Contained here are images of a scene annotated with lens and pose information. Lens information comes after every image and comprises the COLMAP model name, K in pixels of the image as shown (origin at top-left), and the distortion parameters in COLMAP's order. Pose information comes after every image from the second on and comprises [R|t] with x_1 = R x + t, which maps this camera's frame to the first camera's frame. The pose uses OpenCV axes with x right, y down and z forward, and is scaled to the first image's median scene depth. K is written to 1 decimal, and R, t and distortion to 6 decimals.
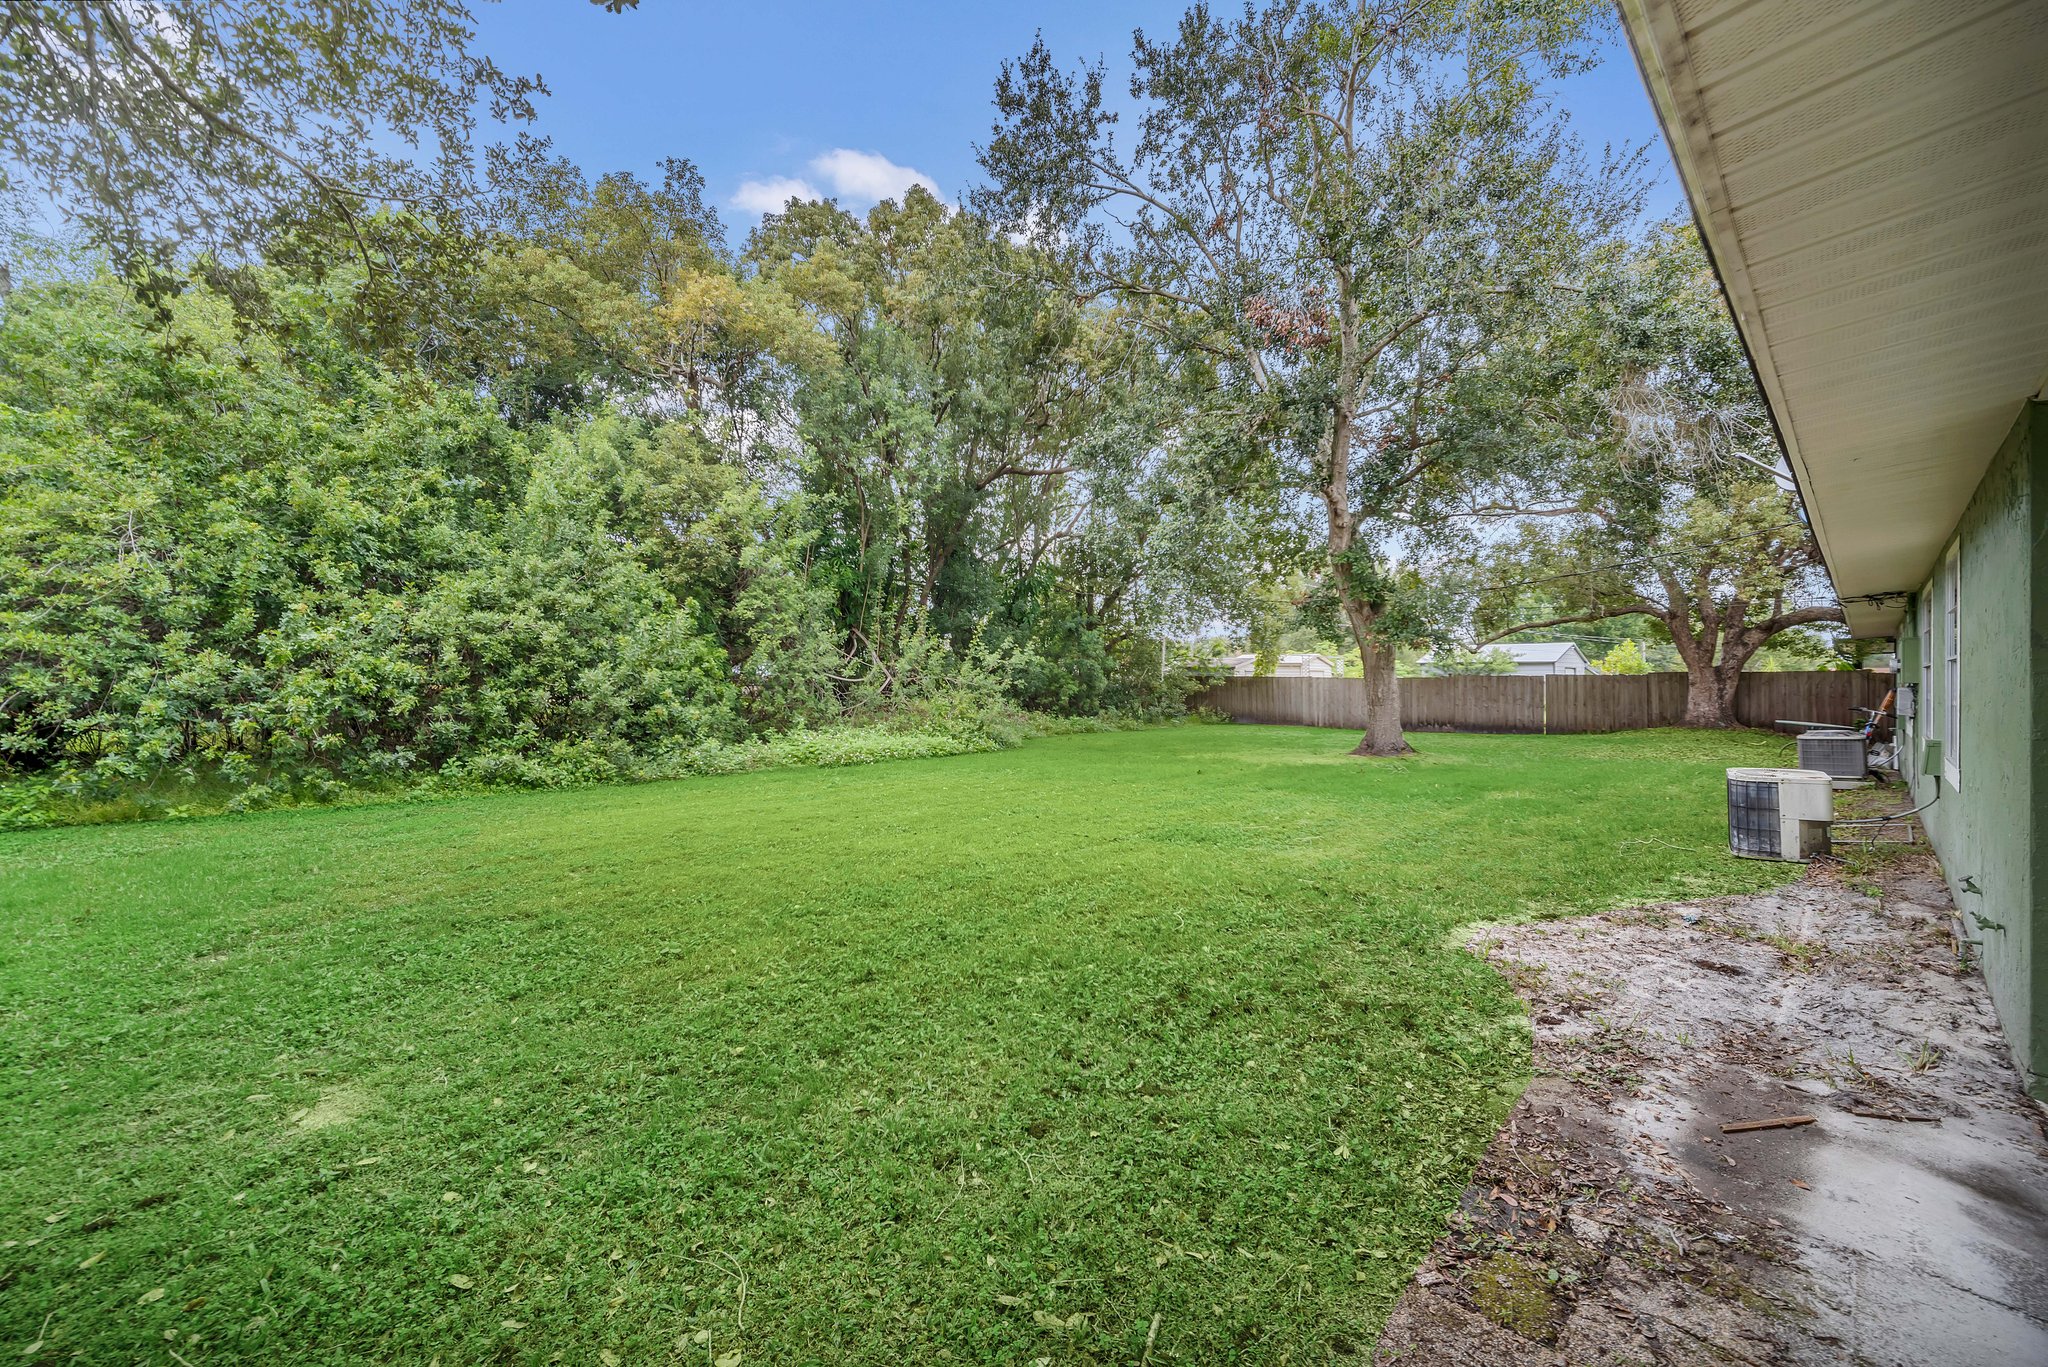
lens RADIAL K [[826.1, 0, 1013.6], [0, 826.1, 681.7], [0, 0, 1]] dist [-0.000842, 0.000089]
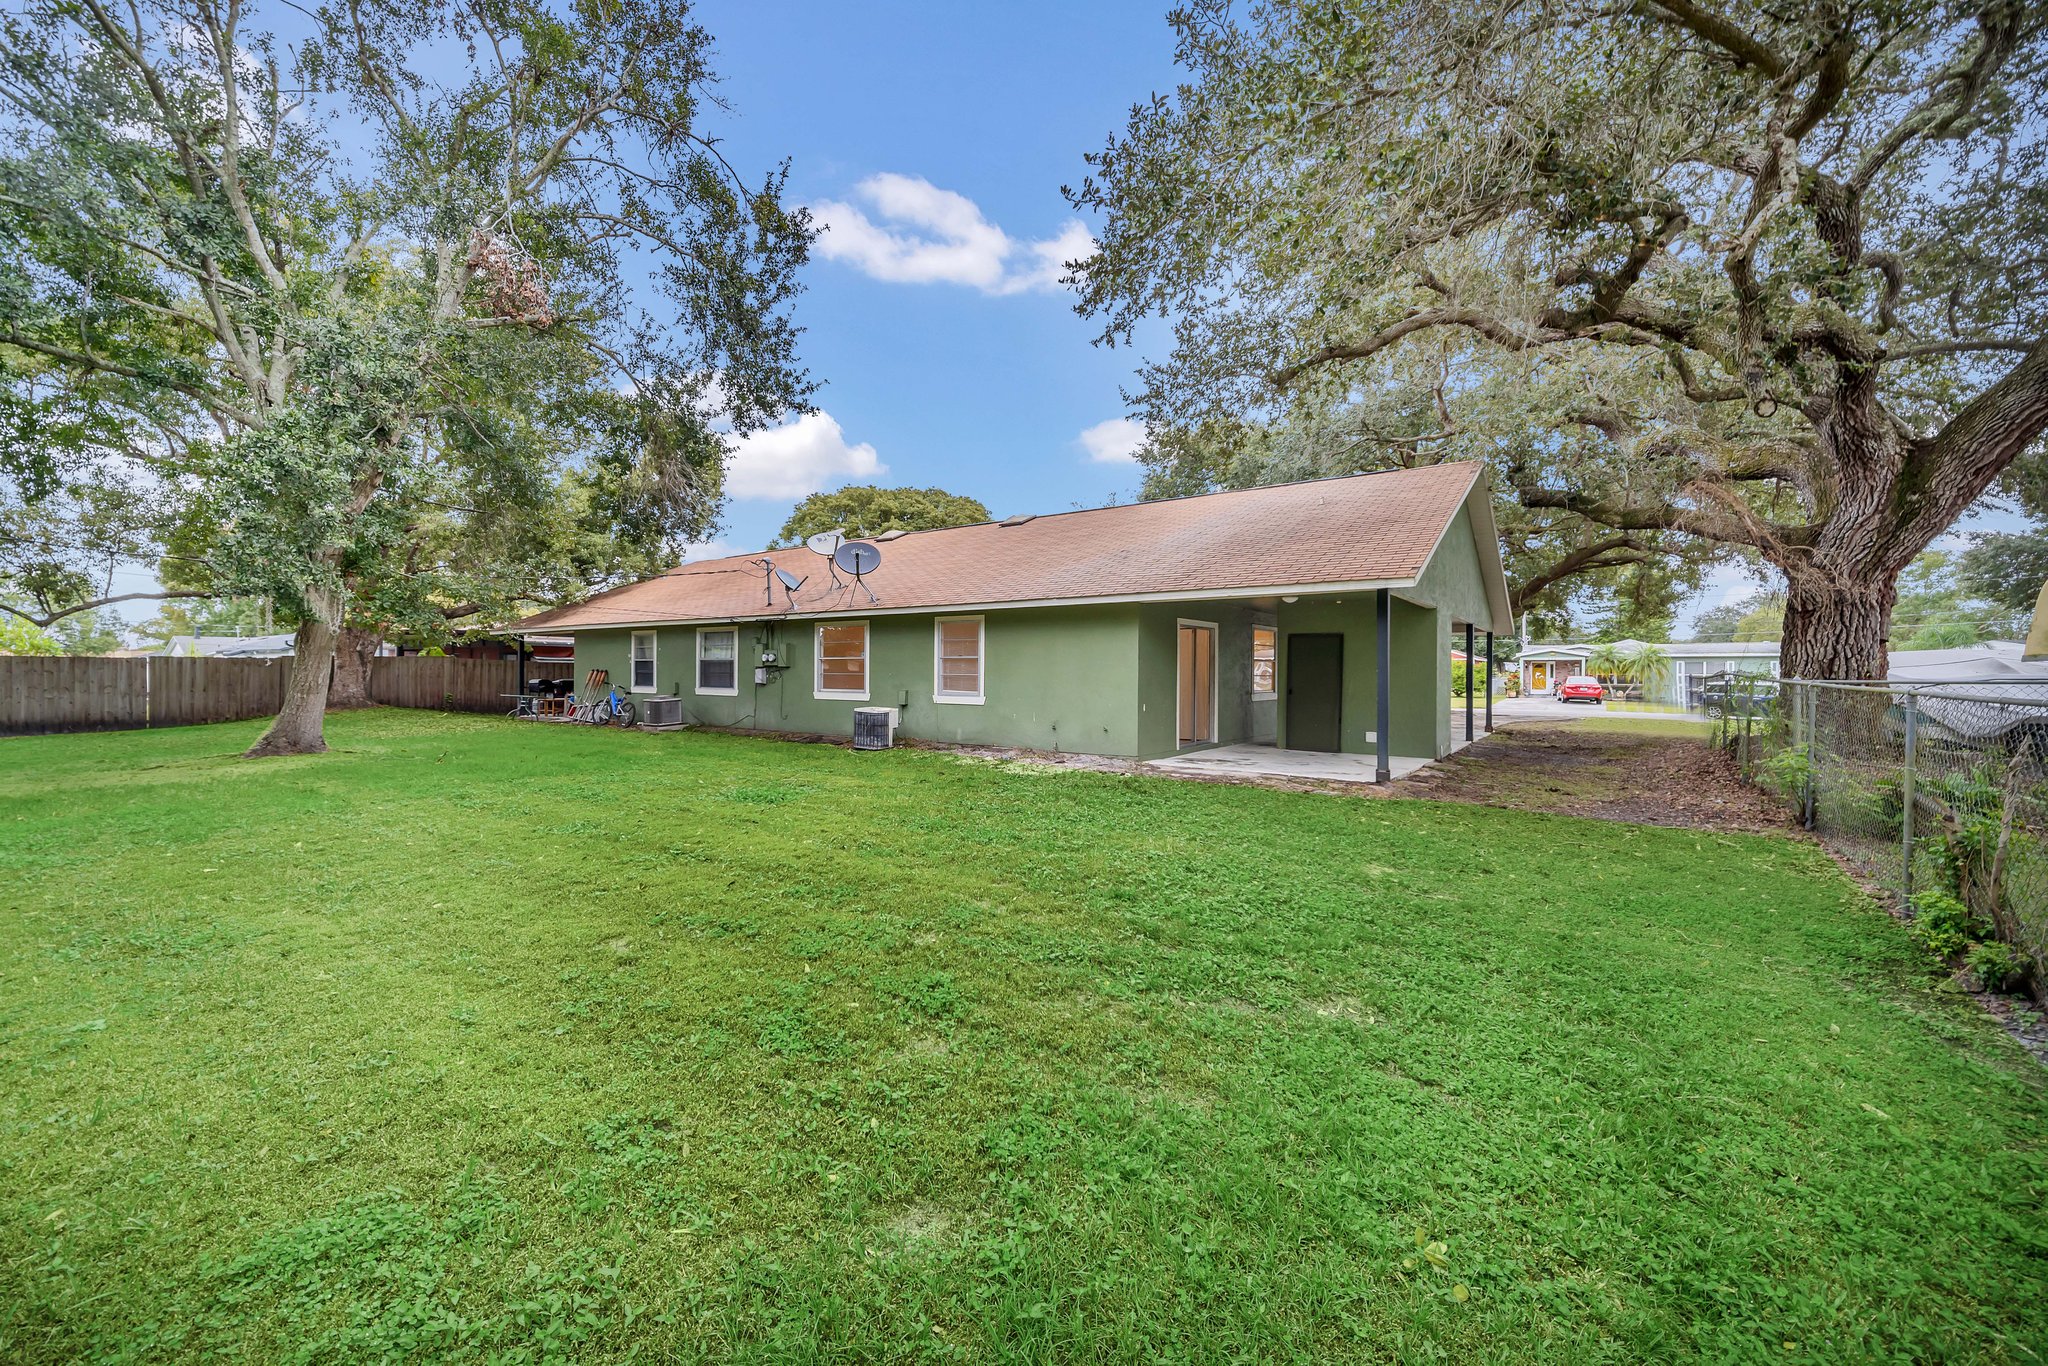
lens RADIAL K [[826.1, 0, 1015.6], [0, 826.1, 676.7], [0, 0, 1]] dist [-0.000842, 0.000089]
pose [[-0.193000, -0.015733, 0.981073, -1.194011], [-0.000393, 0.999873, 0.015957, -0.007092], [-0.981199, 0.002694, -0.192981, 1.009233]]
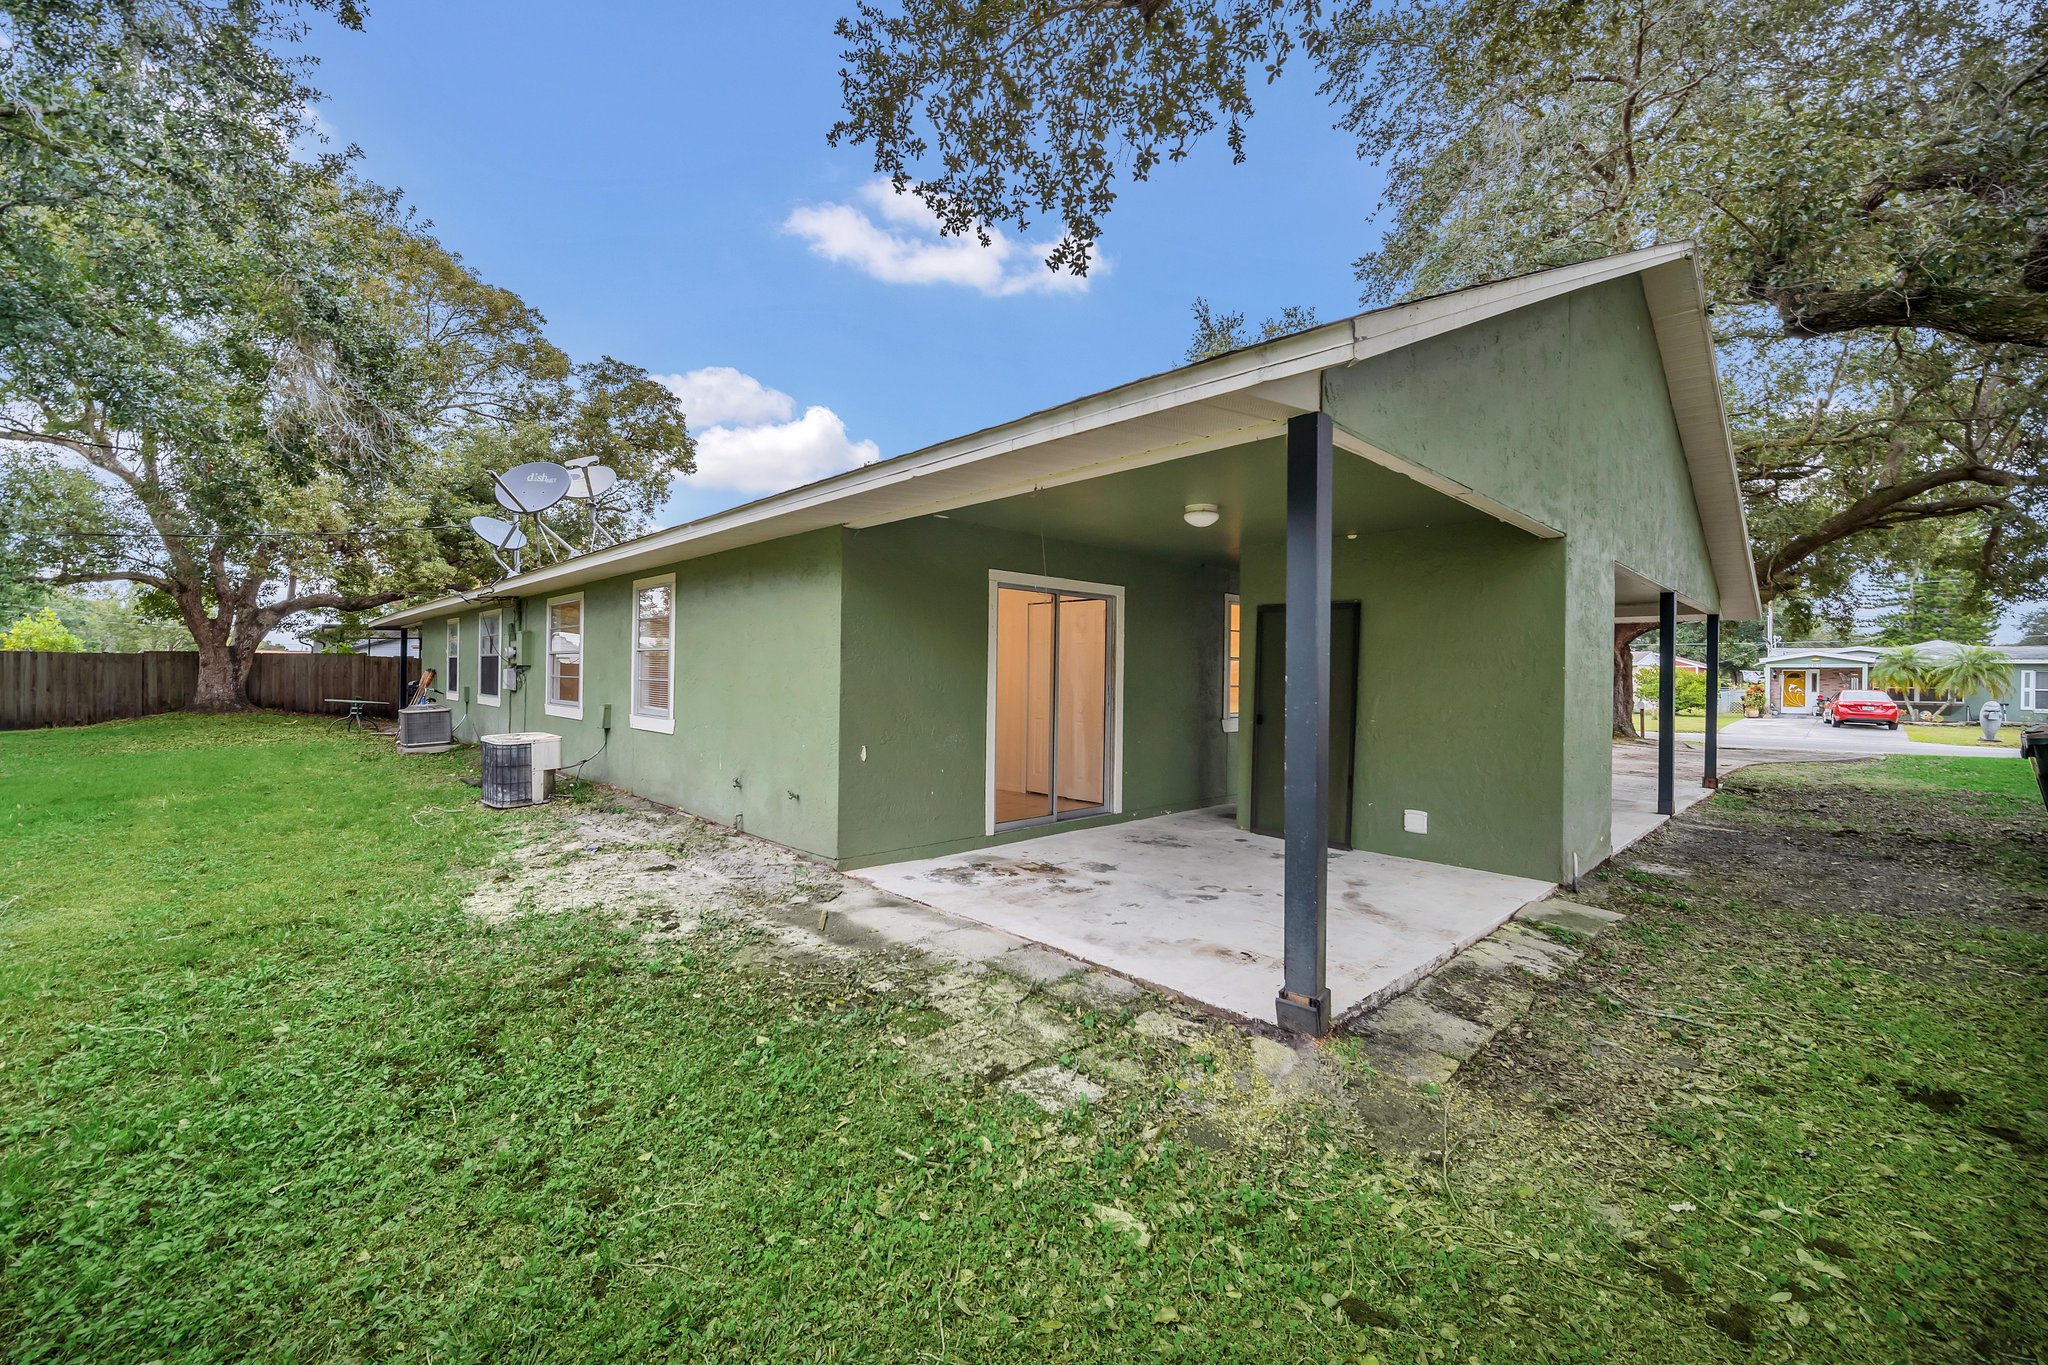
lens RADIAL K [[826.1, 0, 1018.9], [0, 826.1, 681.5], [0, 0, 1]] dist [-0.000842, 0.000089]
pose [[-0.009792, -0.016371, 0.999818, -0.353557], [-0.007147, 0.999842, 0.016301, 0.000380], [-0.999927, -0.006987, -0.009908, 0.258394]]
